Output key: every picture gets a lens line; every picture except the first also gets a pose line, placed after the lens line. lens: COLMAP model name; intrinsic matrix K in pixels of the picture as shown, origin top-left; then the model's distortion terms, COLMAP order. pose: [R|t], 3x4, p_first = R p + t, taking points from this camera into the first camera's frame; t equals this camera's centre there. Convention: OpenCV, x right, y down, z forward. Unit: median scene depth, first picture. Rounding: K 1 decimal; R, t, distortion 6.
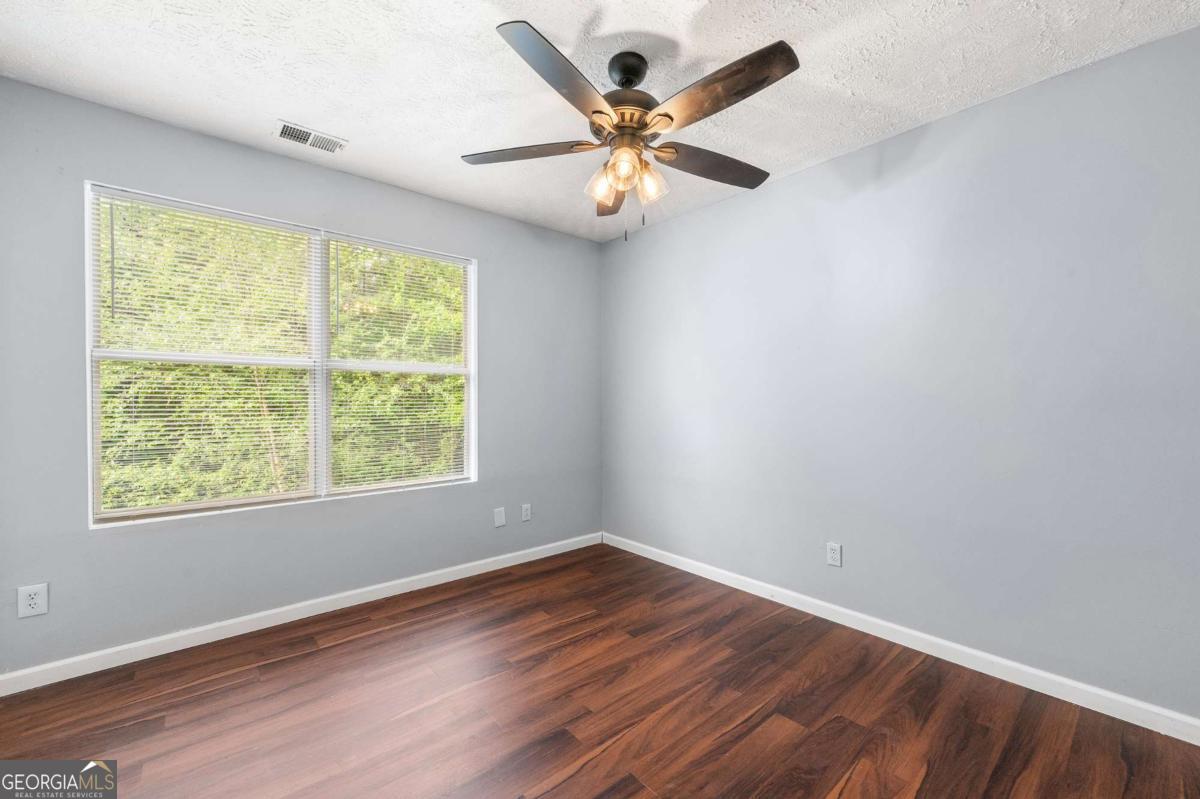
lens RADIAL K [[486.6, 0, 599.6], [0, 486.6, 396.7], [0, 0, 1]] dist [-0.001063, 0.000357]
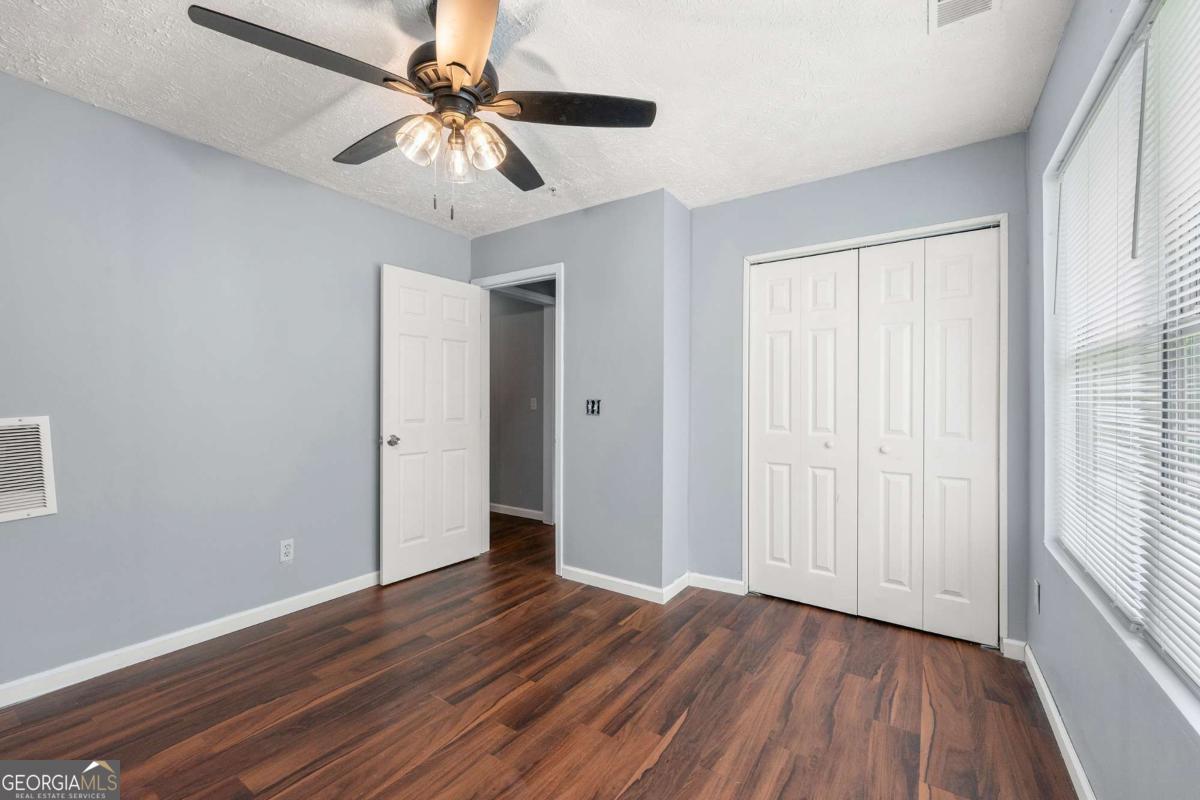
lens RADIAL K [[486.6, 0, 600.6], [0, 486.6, 402.6], [0, 0, 1]] dist [-0.001063, 0.000357]
pose [[-0.962810, -0.001883, -0.270174, 0.035124], [-0.001380, 0.999997, -0.002053, 0.004192], [0.270177, -0.001604, -0.962809, 2.006782]]
